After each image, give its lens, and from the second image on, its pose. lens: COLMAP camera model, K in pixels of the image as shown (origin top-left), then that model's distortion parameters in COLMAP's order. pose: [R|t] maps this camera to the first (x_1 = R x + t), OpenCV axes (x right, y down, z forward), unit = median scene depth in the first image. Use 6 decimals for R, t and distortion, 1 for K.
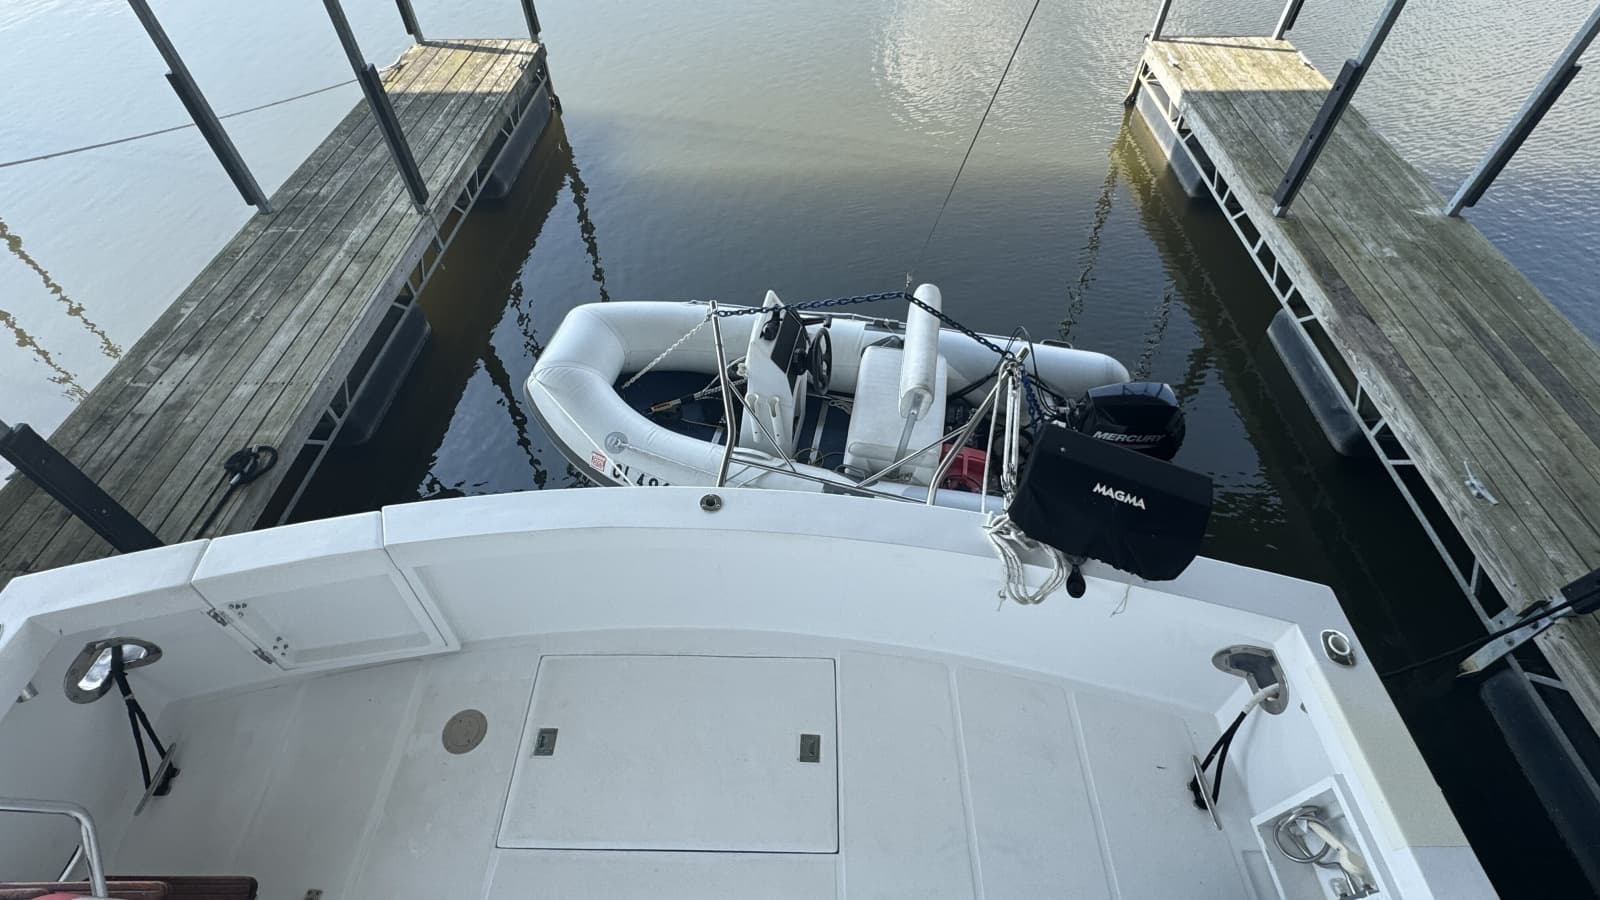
lens RADIAL K [[752.8, 0, 802.0], [0, 752.8, 438.6], [0, 0, 1]] dist [-0.002185, -0.000340]
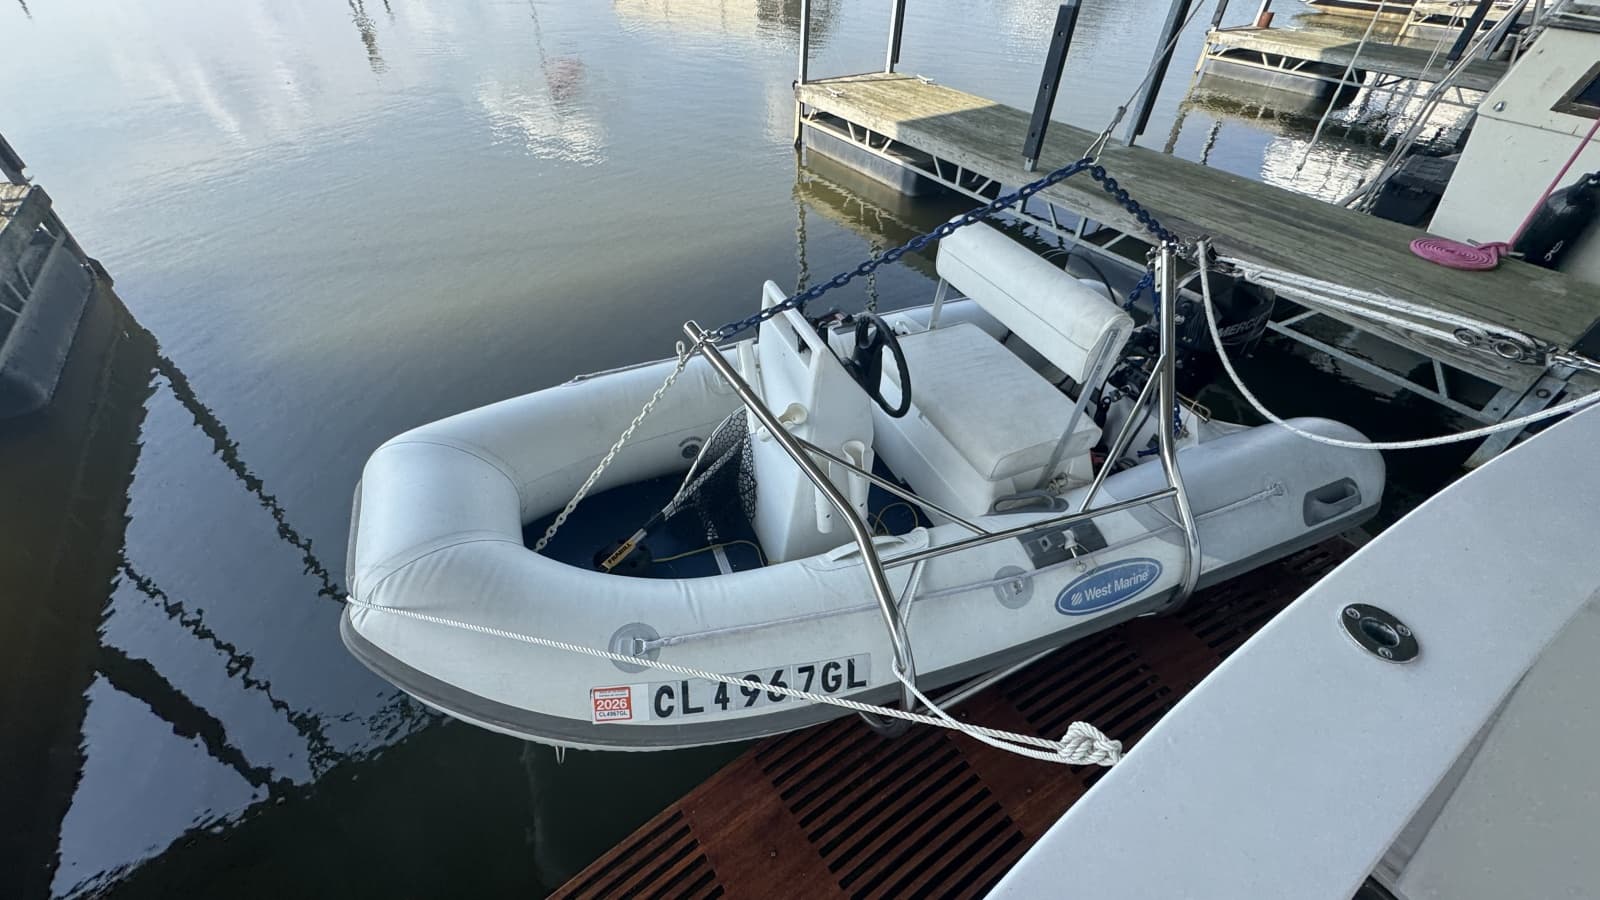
lens RADIAL K [[646.1, 0, 791.3], [0, 646.1, 445.1], [0, 0, 1]] dist [-0.005588, 0.001337]
pose [[0.832906, -0.336720, 0.439189, -0.202488], [0.384131, 0.923044, -0.020808, -0.041861], [-0.398384, 0.186037, 0.898154, 0.371959]]
